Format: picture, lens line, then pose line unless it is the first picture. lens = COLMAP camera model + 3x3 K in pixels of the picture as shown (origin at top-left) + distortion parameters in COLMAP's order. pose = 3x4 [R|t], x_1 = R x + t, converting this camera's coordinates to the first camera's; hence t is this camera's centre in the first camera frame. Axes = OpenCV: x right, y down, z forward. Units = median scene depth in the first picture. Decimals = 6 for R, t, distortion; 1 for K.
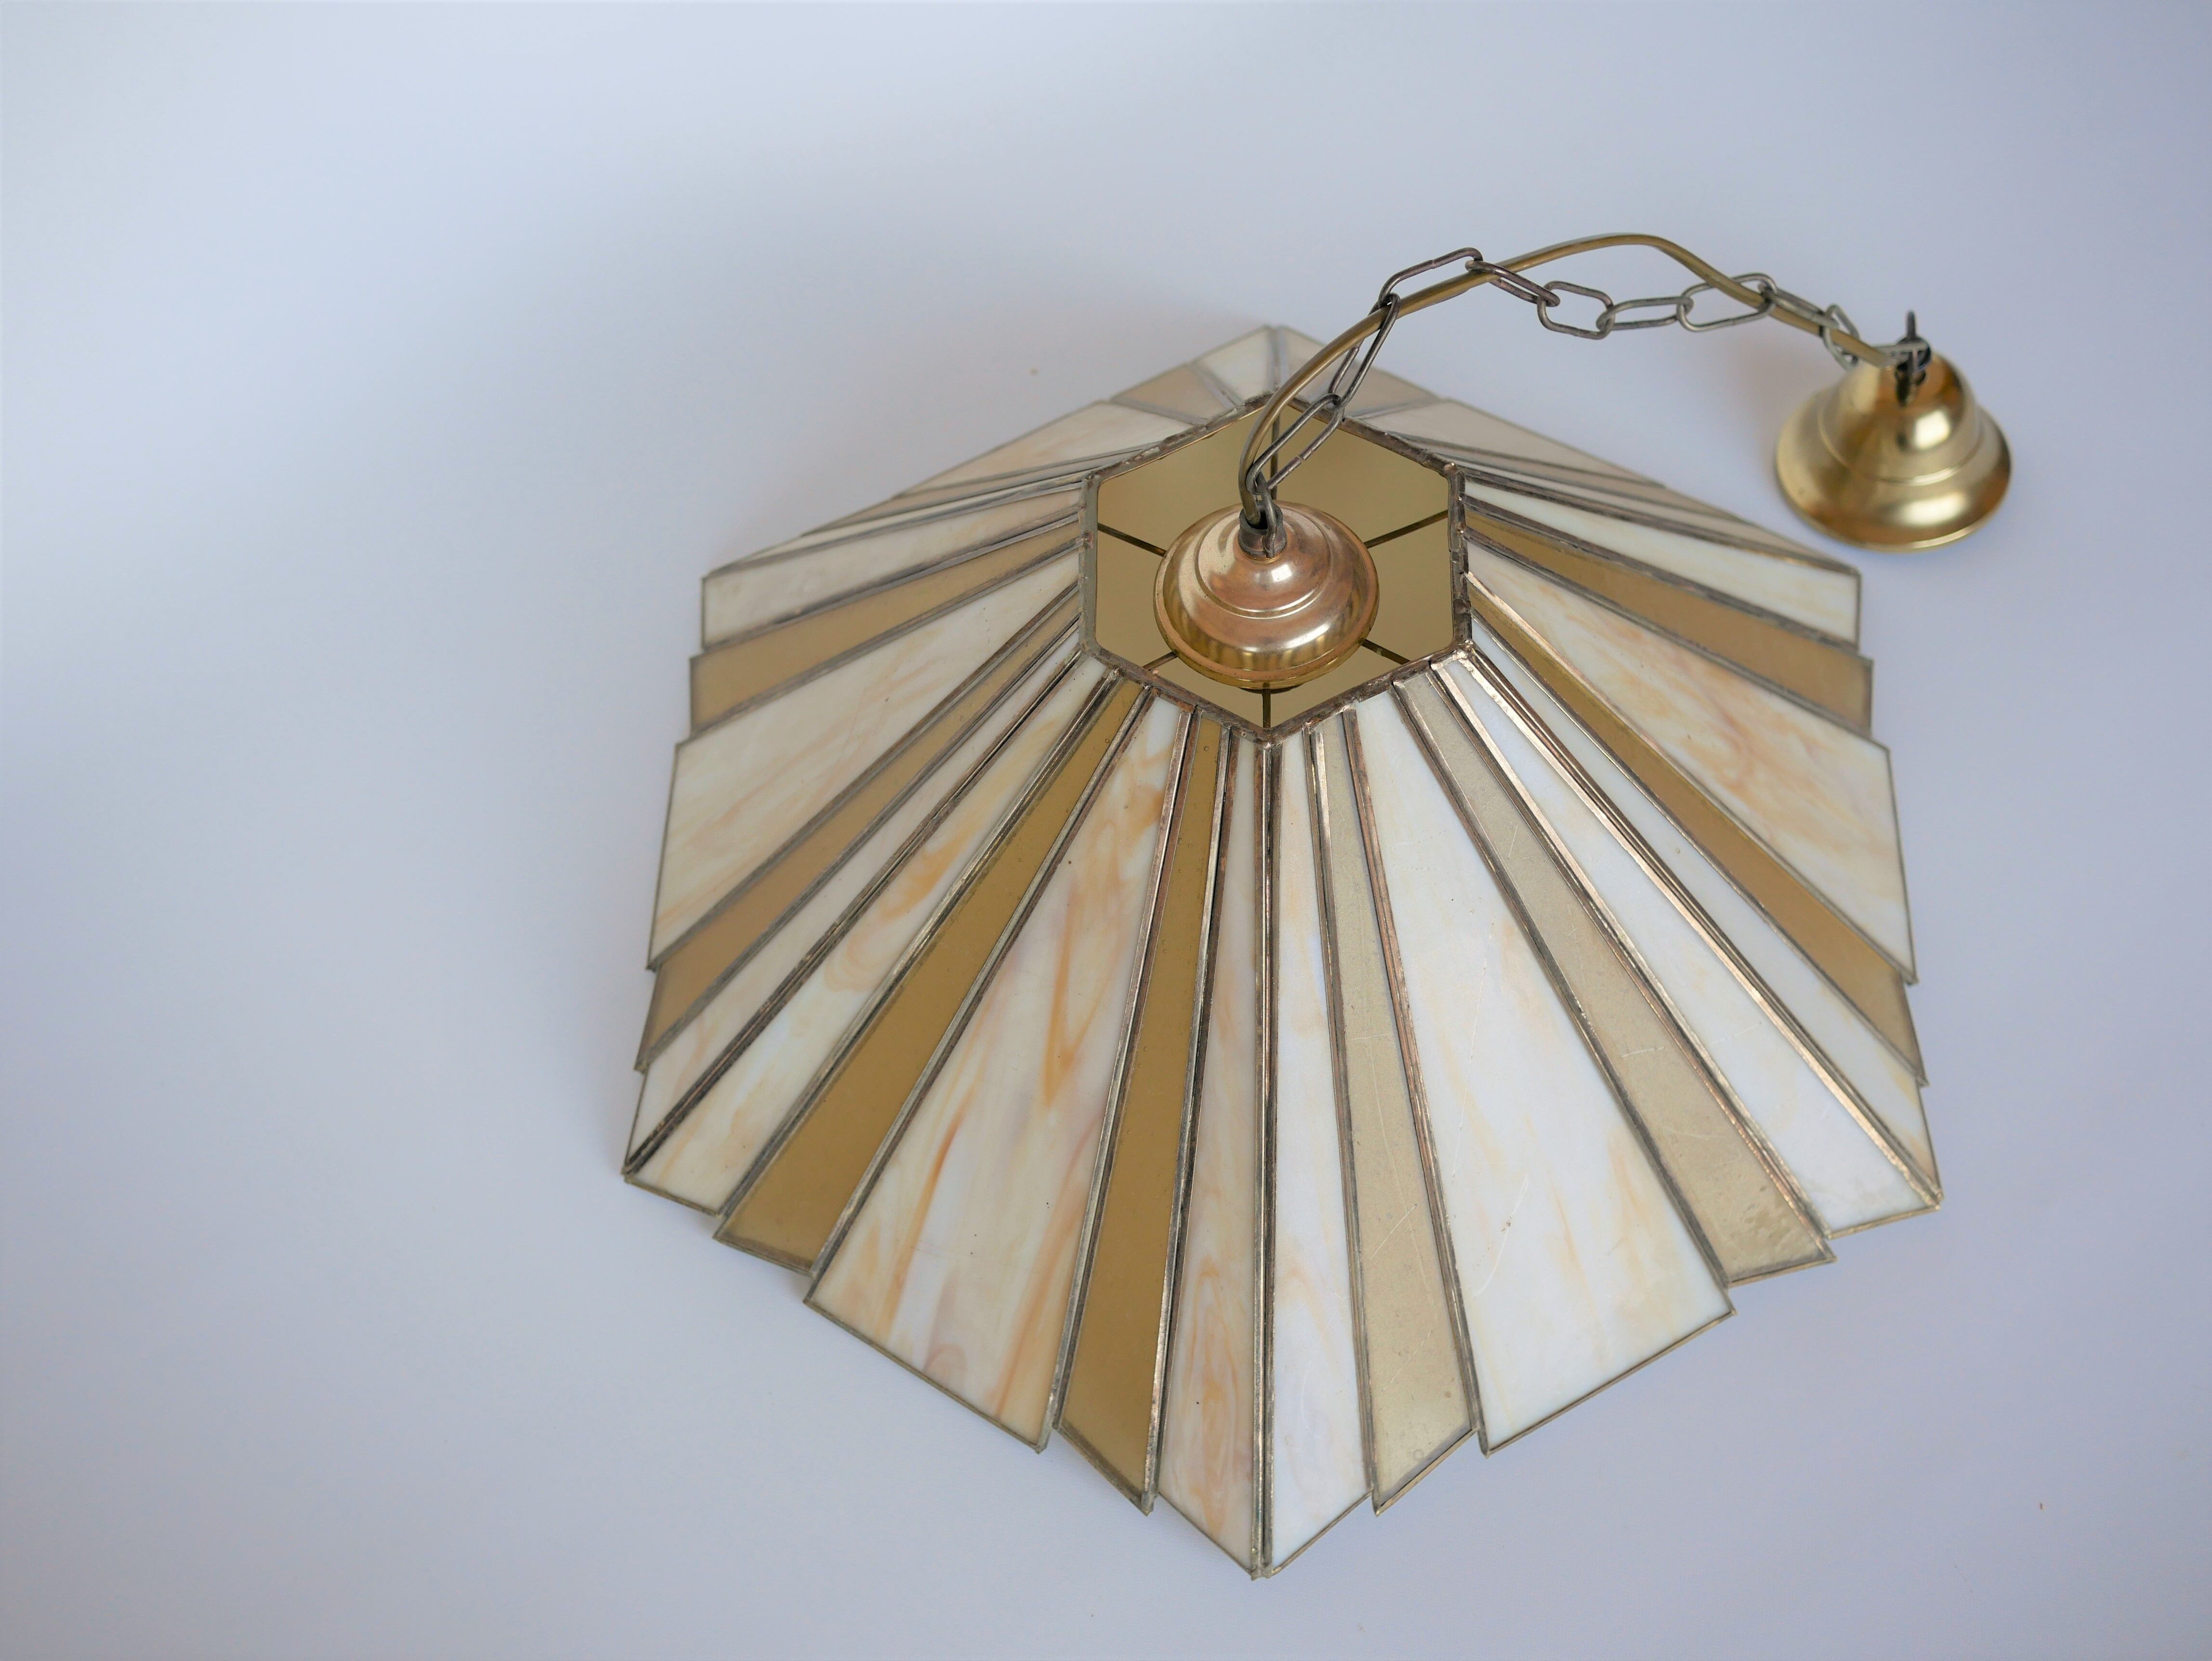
lens RADIAL K [[2551.3, 0, 1107.7], [0, 2551.3, 775.9], [0, 0, 1]] dist [-0.025702, -0.013103]
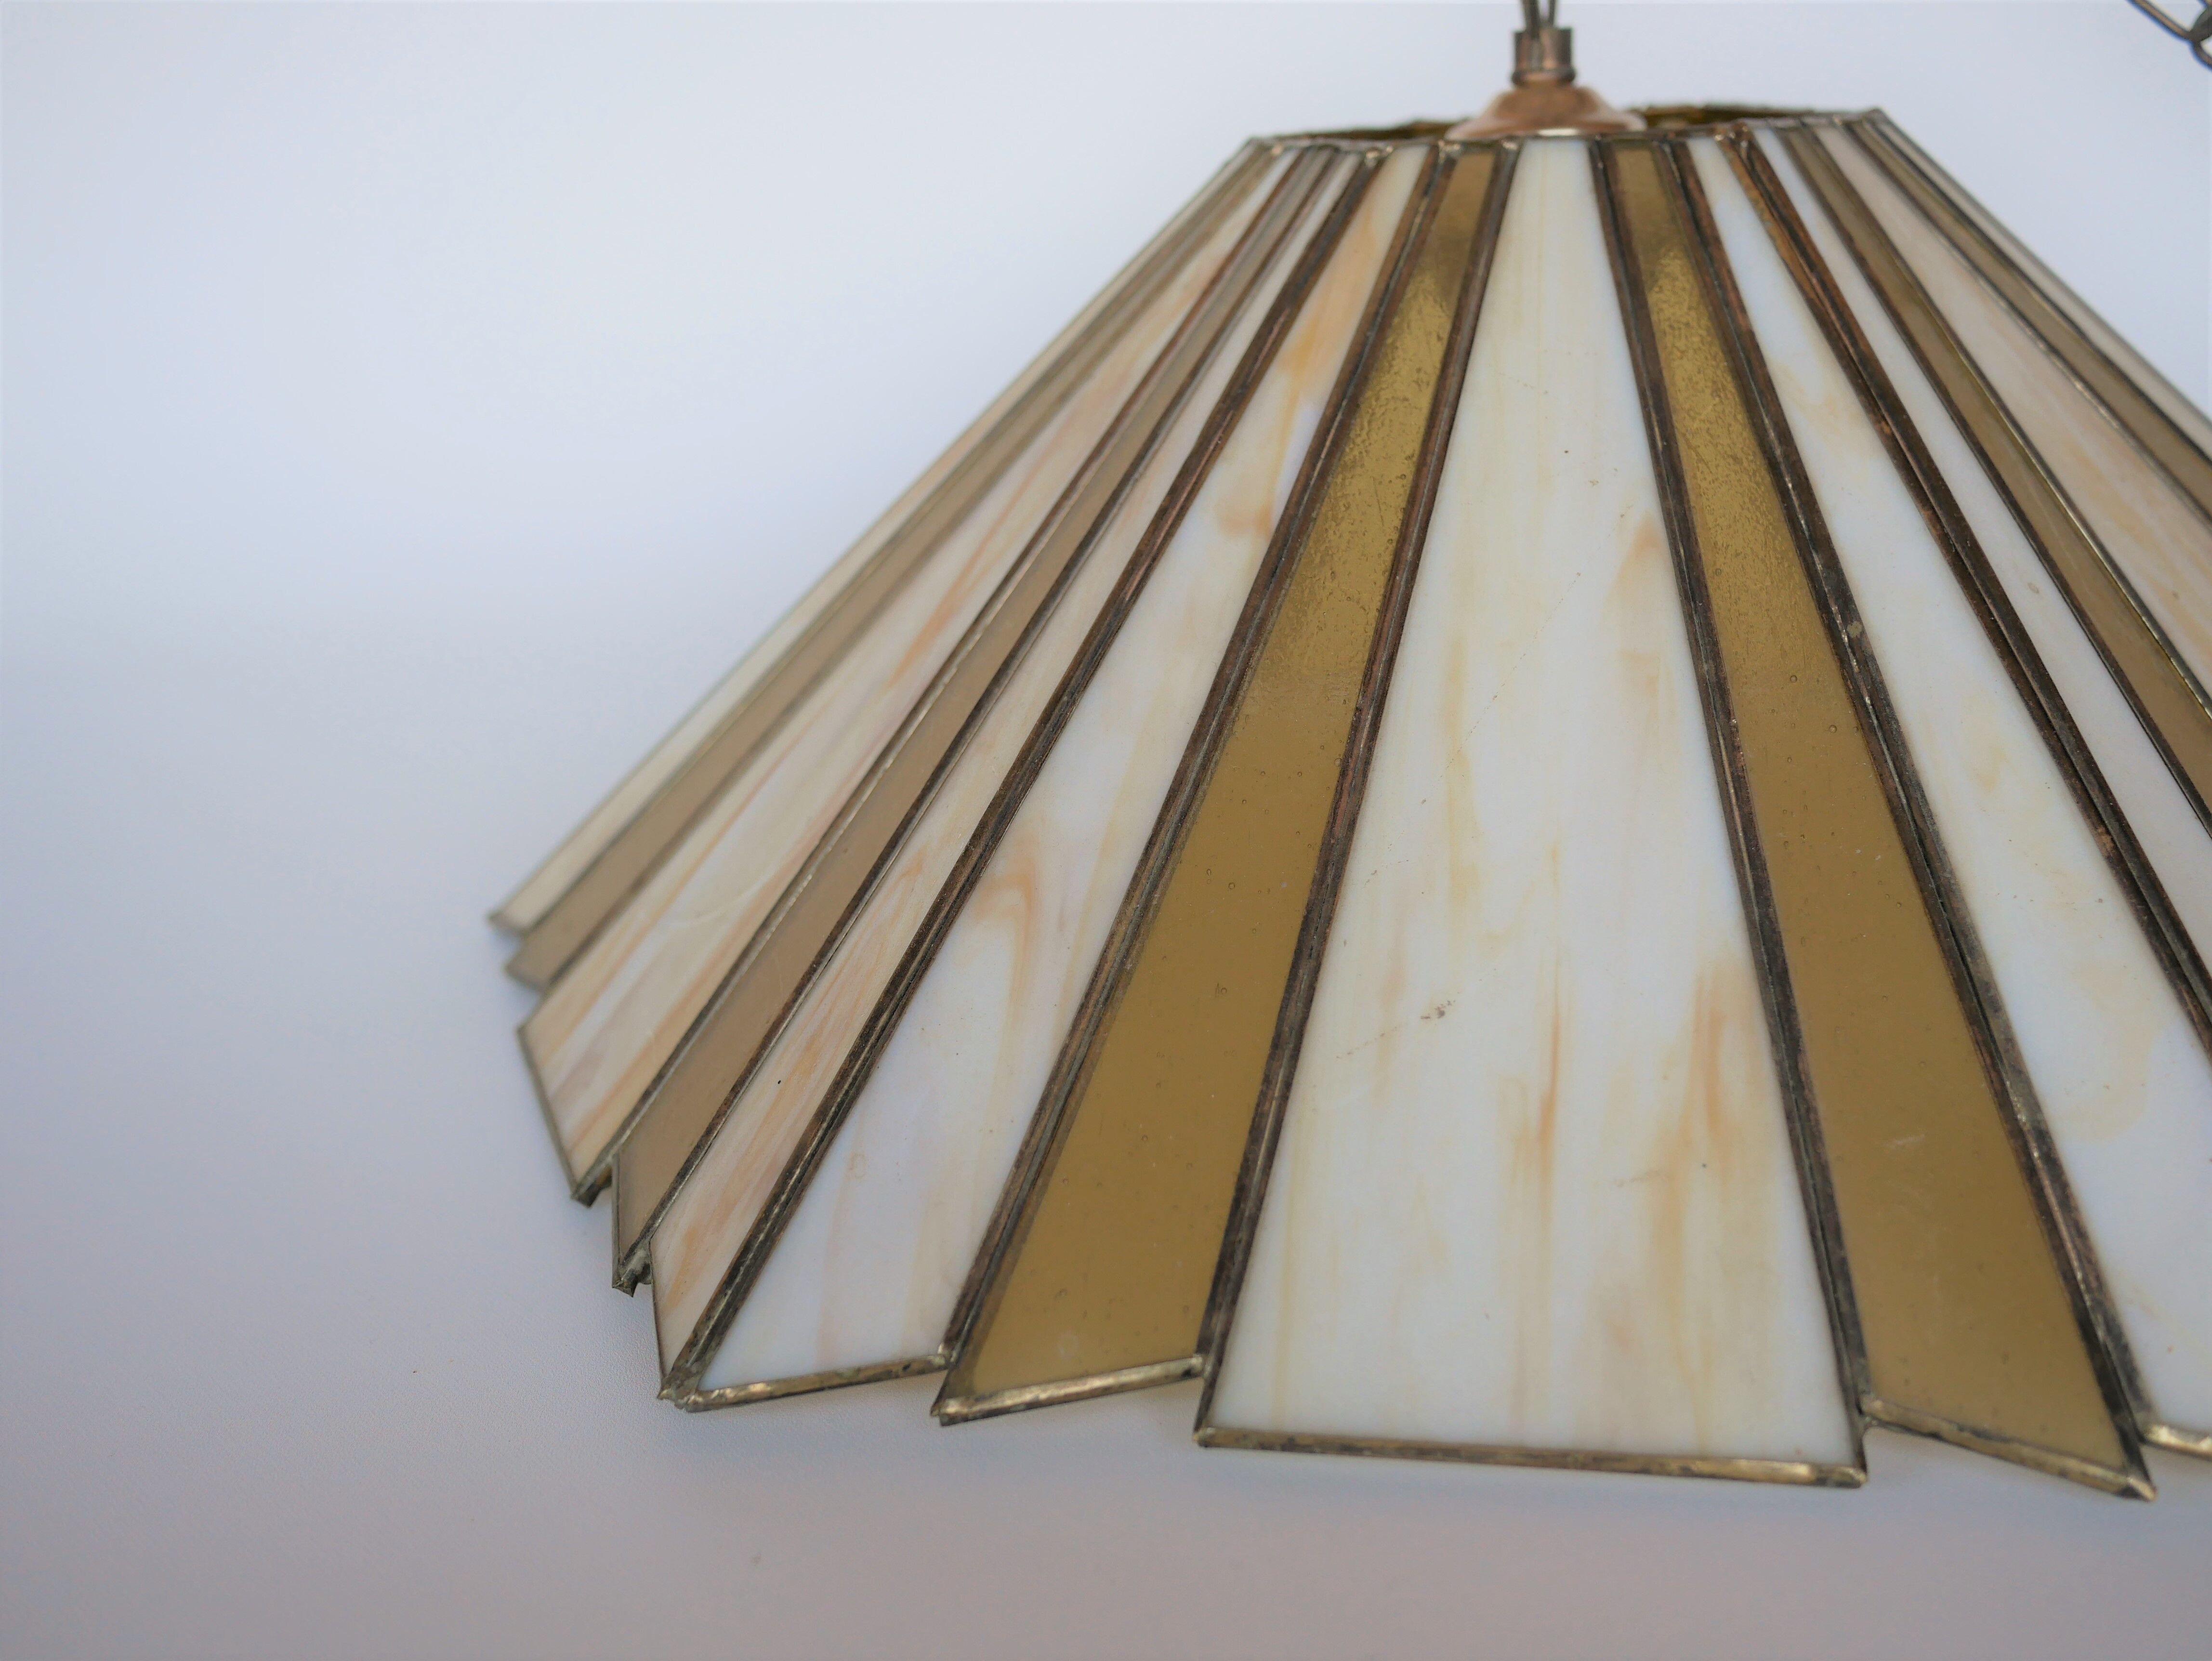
lens RADIAL K [[2551.3, 0, 1107.7], [0, 2551.3, 775.9], [0, 0, 1]] dist [-0.025702, -0.013103]
pose [[0.794459, 0.195564, -0.574969, 0.378431], [-0.517590, 0.713291, -0.472564, 0.406908], [0.317703, 0.673031, 0.667903, 0.593777]]
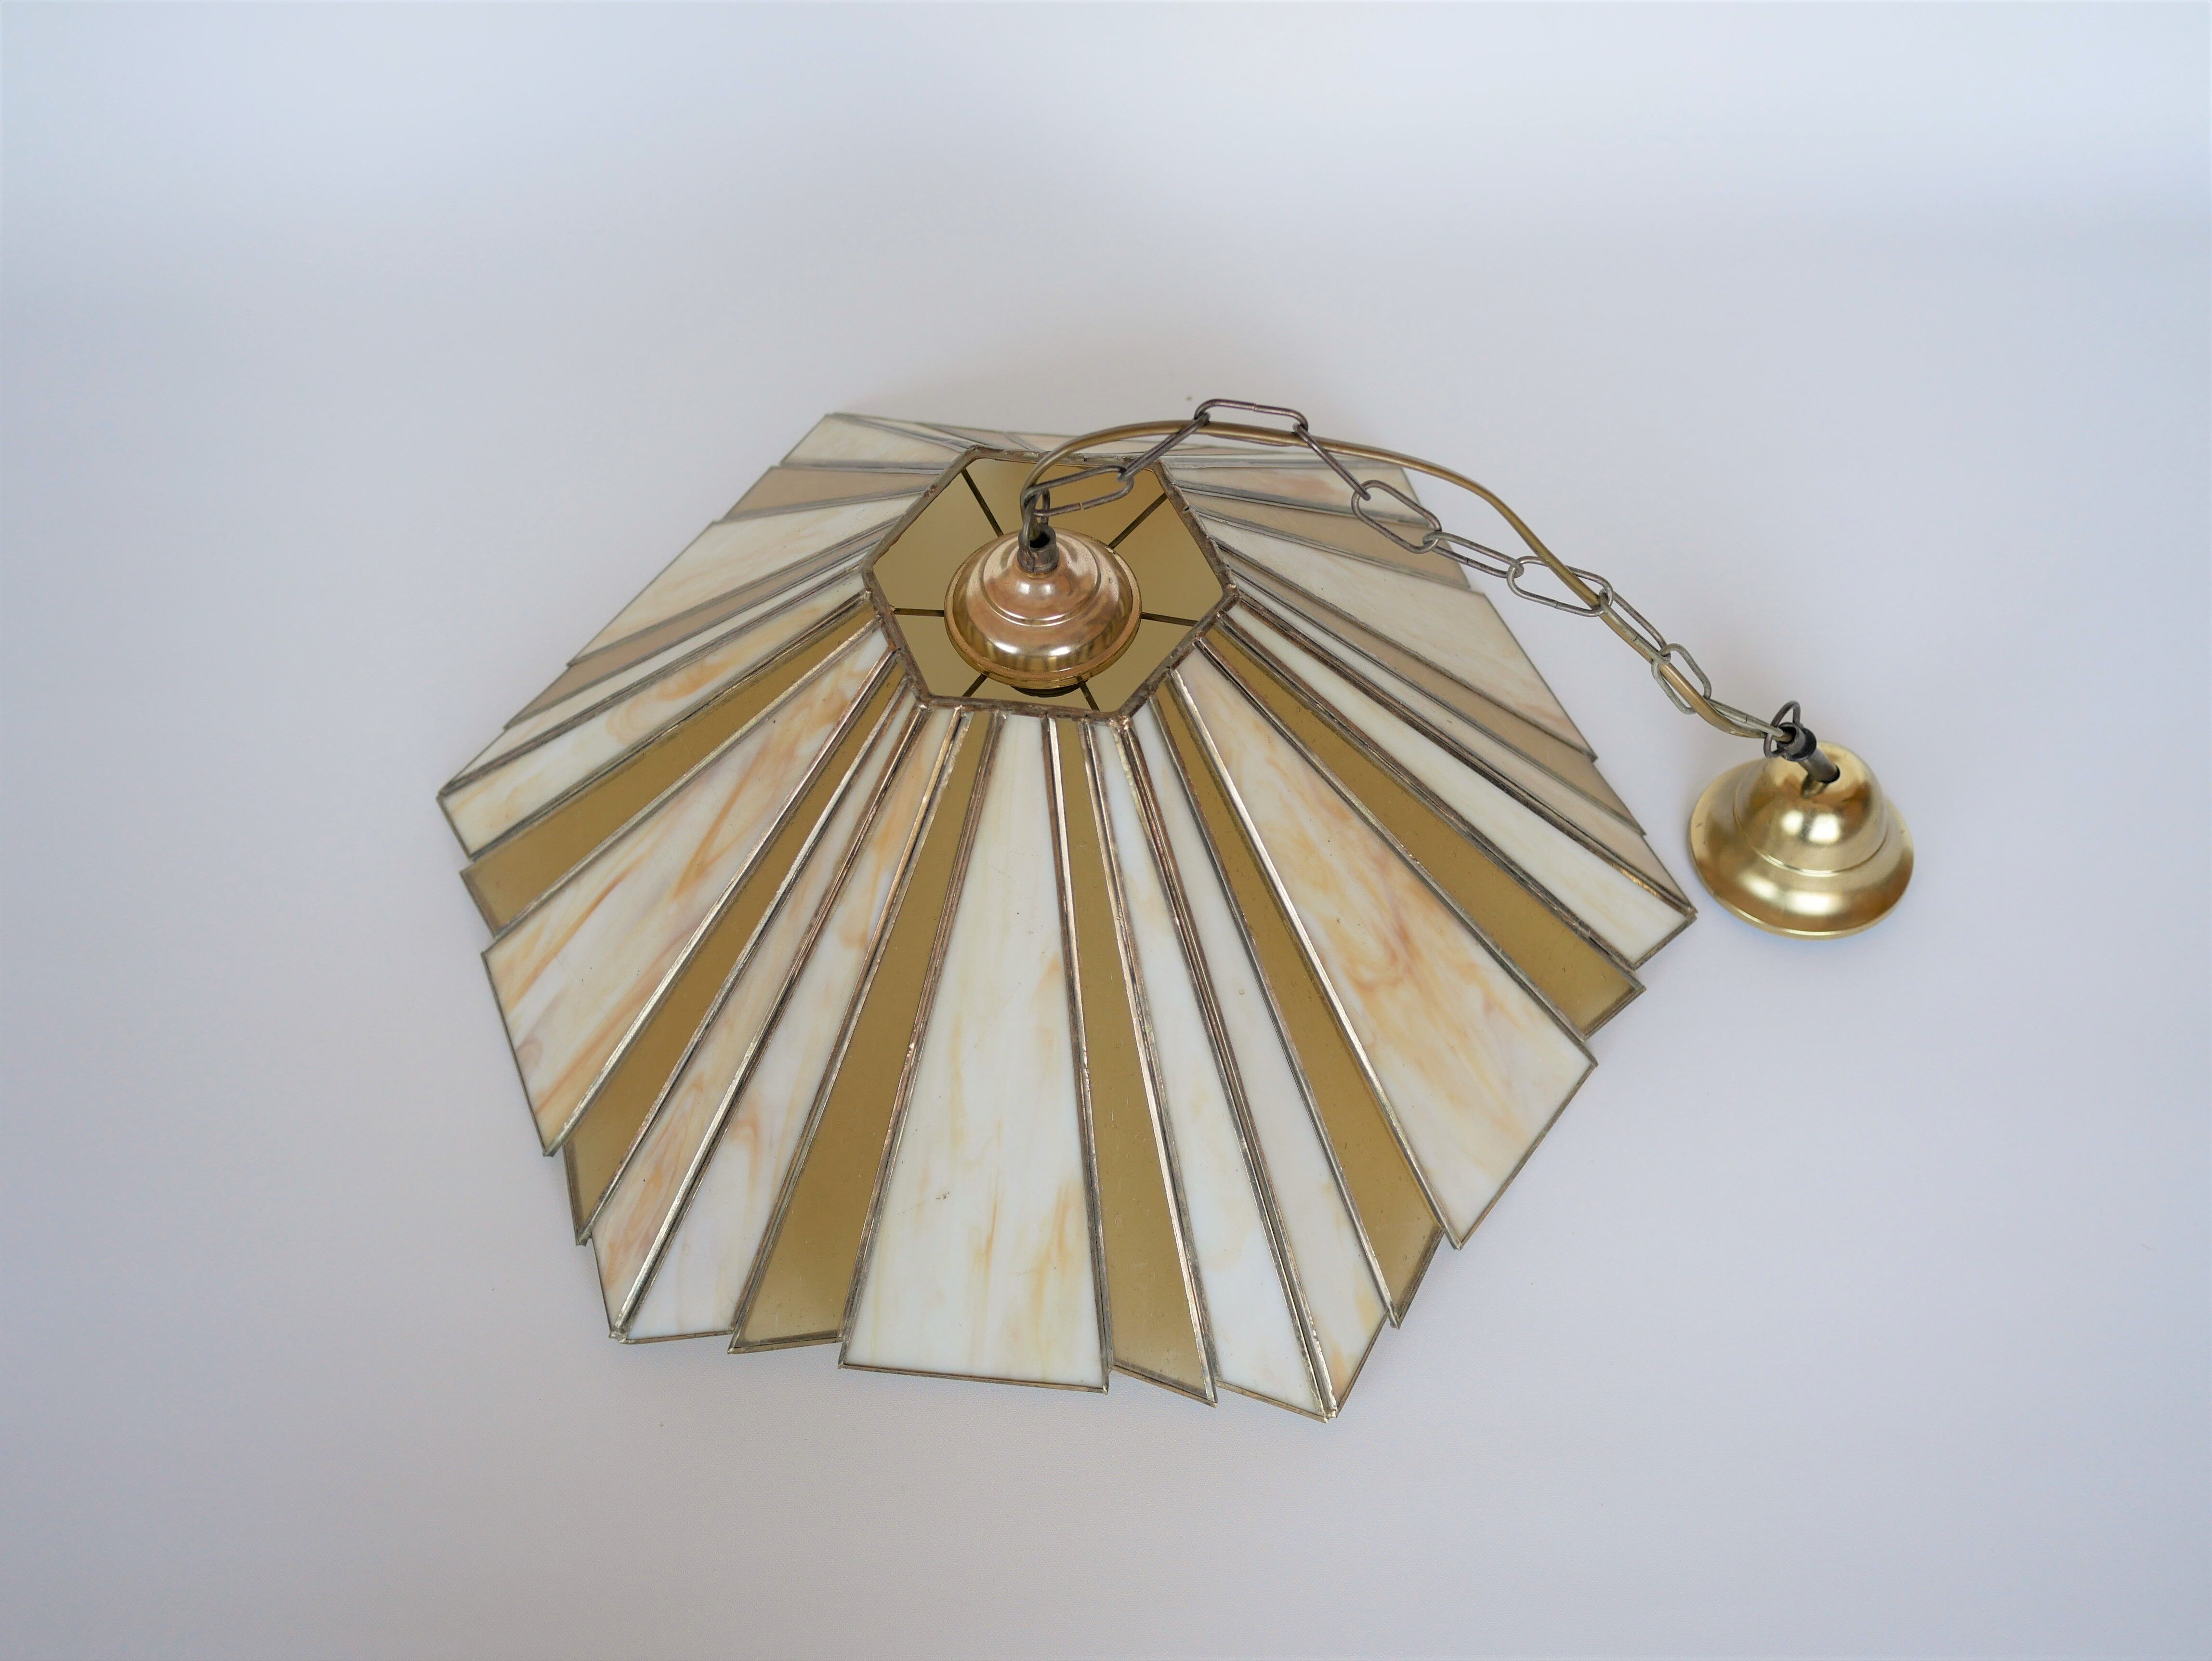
lens RADIAL K [[2551.3, 0, 1107.7], [0, 2551.3, 775.9], [0, 0, 1]] dist [-0.025702, -0.013103]
pose [[0.827836, 0.496842, -0.260453, 0.408582], [-0.498839, 0.864376, 0.063356, -0.090531], [0.256607, 0.077476, 0.963406, -0.080837]]
